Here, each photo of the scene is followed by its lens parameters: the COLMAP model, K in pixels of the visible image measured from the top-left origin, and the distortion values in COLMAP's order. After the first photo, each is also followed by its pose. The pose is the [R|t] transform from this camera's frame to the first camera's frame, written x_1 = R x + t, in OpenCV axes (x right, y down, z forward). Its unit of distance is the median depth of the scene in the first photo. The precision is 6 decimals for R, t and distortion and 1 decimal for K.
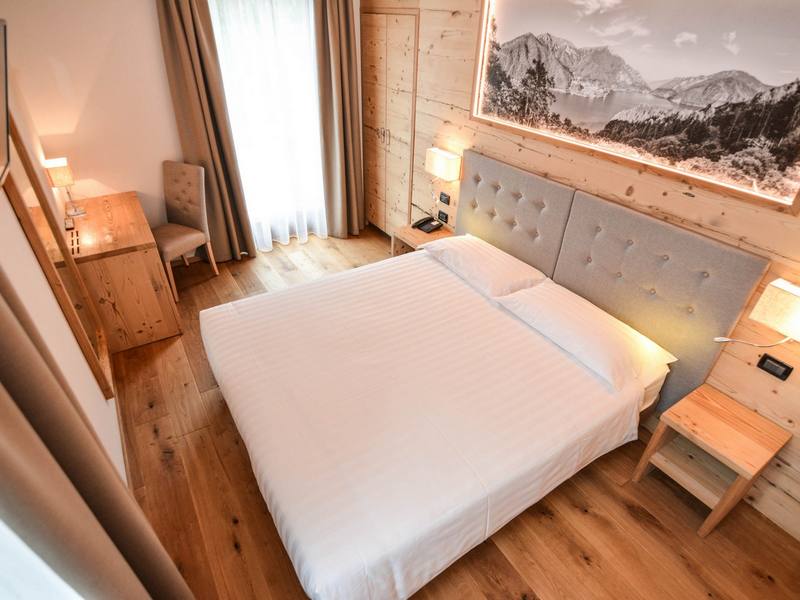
lens RADIAL K [[436.9, 0, 398.6], [0, 436.9, 307.7], [0, 0, 1]] dist [-0.002464, -0.013888]
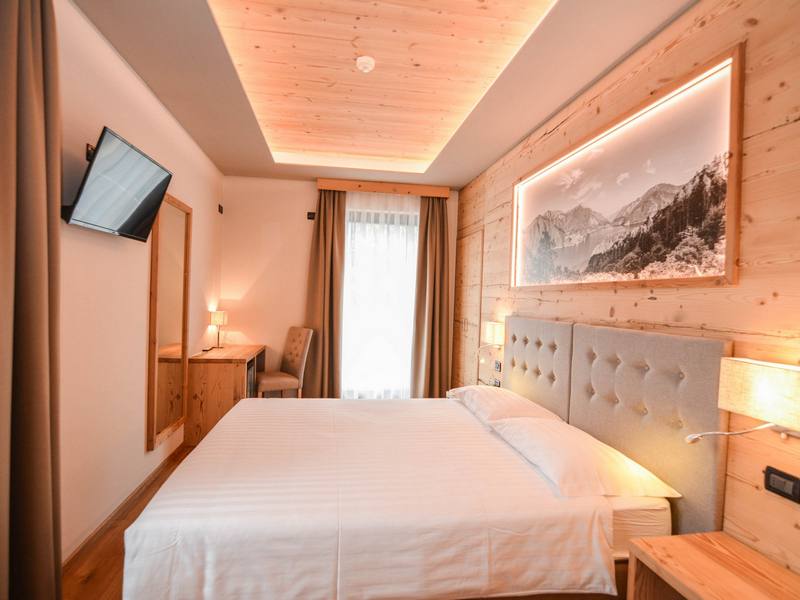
lens RADIAL K [[436.9, 0, 398.6], [0, 436.9, 307.7], [0, 0, 1]] dist [-0.002464, -0.013888]
pose [[0.915237, 0.015361, -0.402622, 0.445186], [-0.236521, 0.829463, -0.506013, 0.317029], [0.326187, 0.558350, 0.762789, 0.067101]]
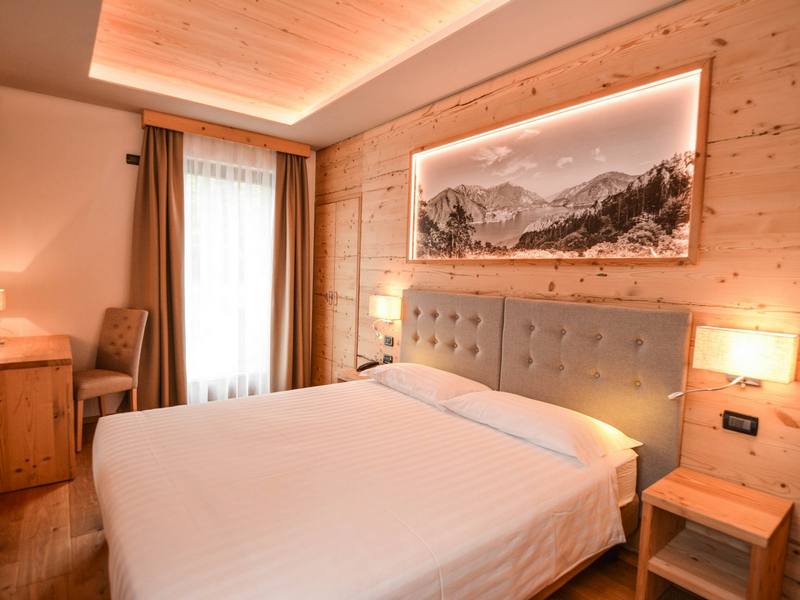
lens RADIAL K [[436.9, 0, 398.6], [0, 436.9, 307.7], [0, 0, 1]] dist [-0.002464, -0.013888]
pose [[0.995468, 0.004078, 0.095007, 0.045600], [0.043677, 0.867860, -0.494884, 0.272467], [-0.084471, 0.496791, 0.863749, 0.112701]]
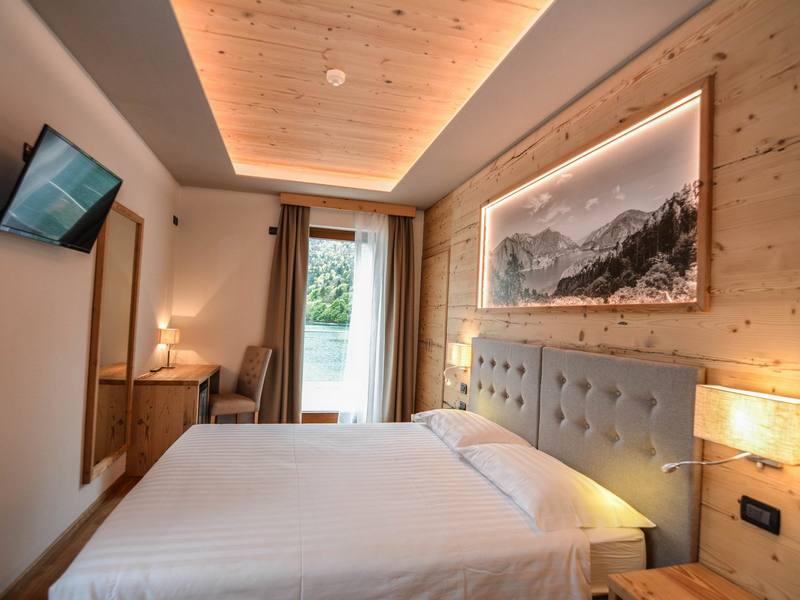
lens RADIAL K [[436.9, 0, 398.6], [0, 436.9, 307.7], [0, 0, 1]] dist [-0.002464, -0.013888]
pose [[0.947961, 0.014125, -0.318073, 0.413169], [-0.199797, 0.804217, -0.559747, 0.294643], [0.247893, 0.594168, 0.765188, 0.088979]]
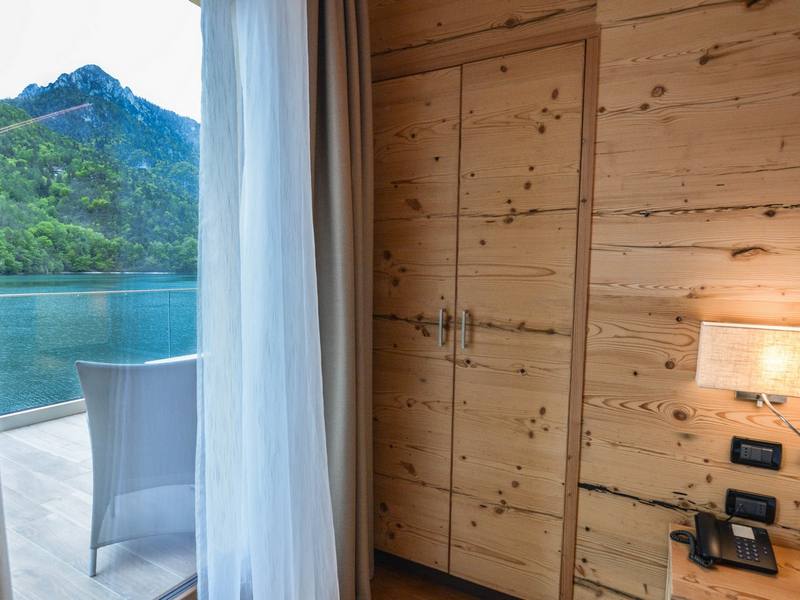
lens RADIAL K [[461.3, 0, 401.0], [0, 461.3, 306.4], [0, 0, 1]] dist [-0.002586, -0.012385]
pose [[0.870999, -0.048653, 0.488870, -0.457507], [0.281607, 0.864827, -0.415659, -0.405732], [-0.402565, 0.499707, 0.766964, 1.121943]]
